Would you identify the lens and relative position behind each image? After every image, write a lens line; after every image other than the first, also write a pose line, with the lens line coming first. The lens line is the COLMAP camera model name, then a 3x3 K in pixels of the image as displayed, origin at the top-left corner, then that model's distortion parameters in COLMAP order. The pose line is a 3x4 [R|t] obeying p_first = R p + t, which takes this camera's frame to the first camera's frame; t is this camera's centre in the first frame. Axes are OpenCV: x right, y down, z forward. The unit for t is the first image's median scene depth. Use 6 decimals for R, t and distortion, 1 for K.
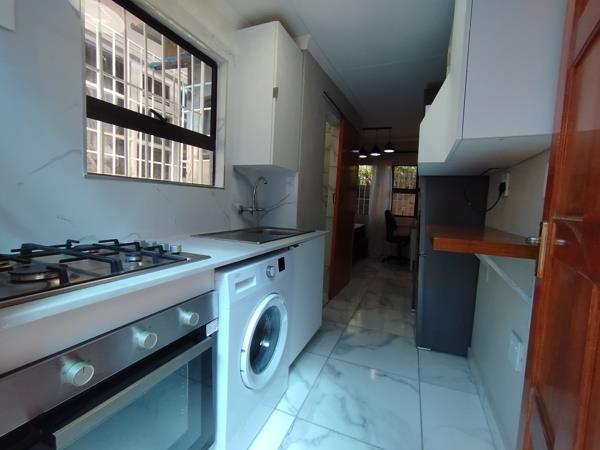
lens RADIAL K [[278.9, 0, 298.4], [0, 278.9, 221.9], [0, 0, 1]] dist [-0.000787, 0.000035]
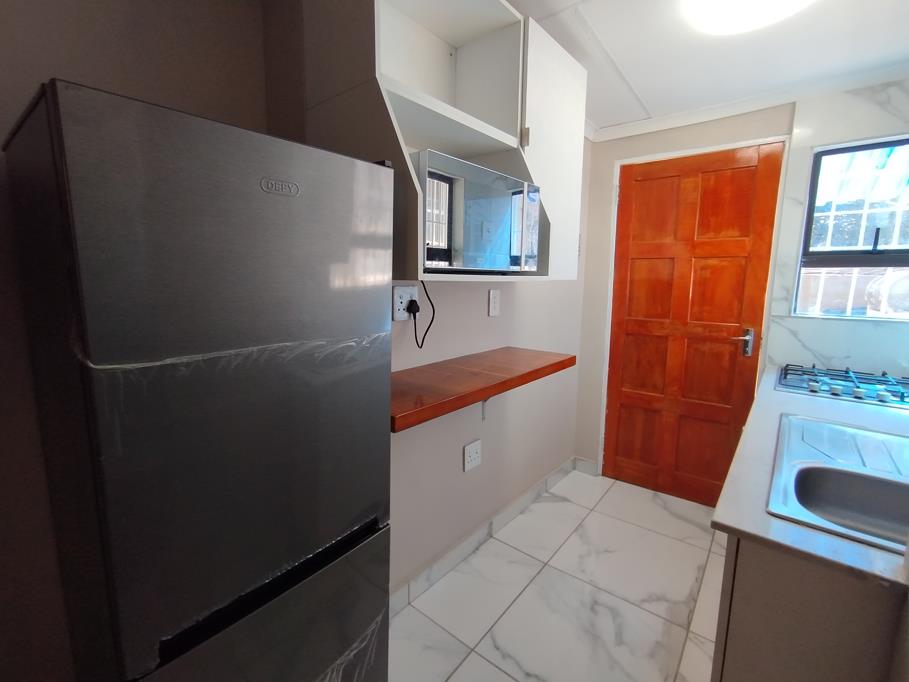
lens RADIAL K [[412.4, 0, 463.3], [0, 412.4, 332.4], [0, 0, 1]] dist [-0.000714, 0.015717]
pose [[-0.961977, -0.089571, 0.258024, 0.283931], [-0.033670, 0.976382, 0.213413, -0.243590], [-0.271046, 0.196611, -0.942273, 1.640687]]
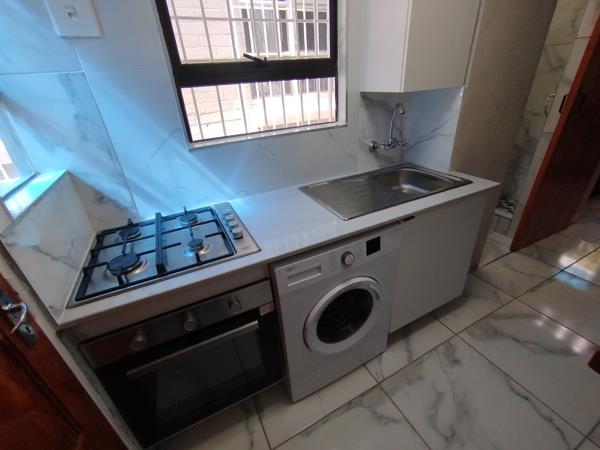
lens RADIAL K [[271.6, 0, 297.2], [0, 271.6, 221.2], [0, 0, 1]] dist [-0.003413, 0.000094]
pose [[0.749327, 0.219793, -0.624660, 0.201225], [0.054902, 0.919442, 0.389374, -0.187517], [0.659920, -0.326063, 0.676896, 0.265165]]
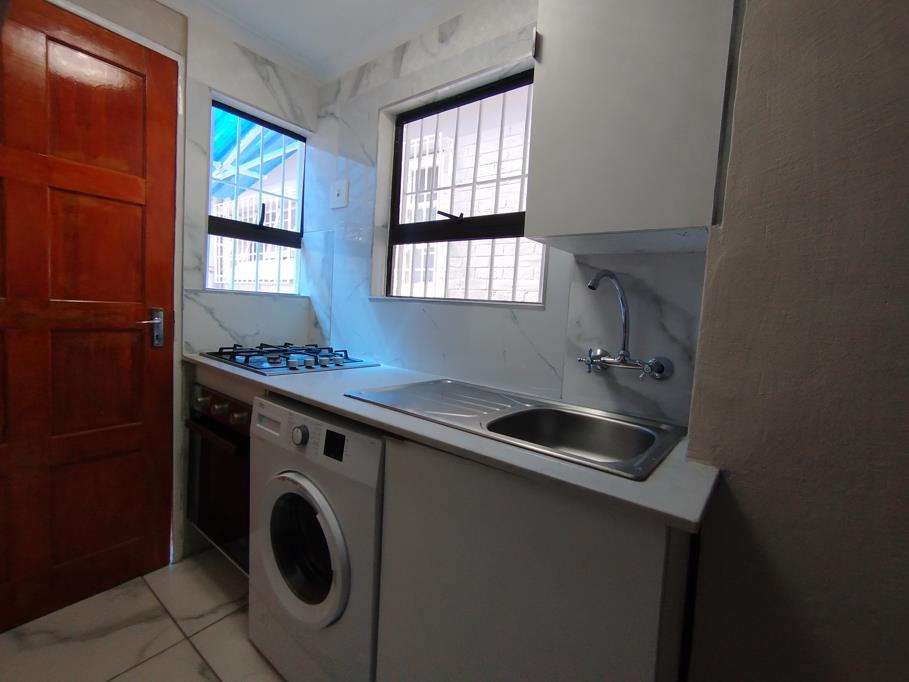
lens RADIAL K [[411.5, 0, 450.2], [0, 411.5, 335.3], [0, 0, 1]] dist [-0.003413, 0.000094]
pose [[-0.260956, 0.005071, -0.965337, 0.472951], [-0.137643, 0.989574, 0.042407, -0.083091], [0.955488, 0.143939, -0.257537, 1.071431]]
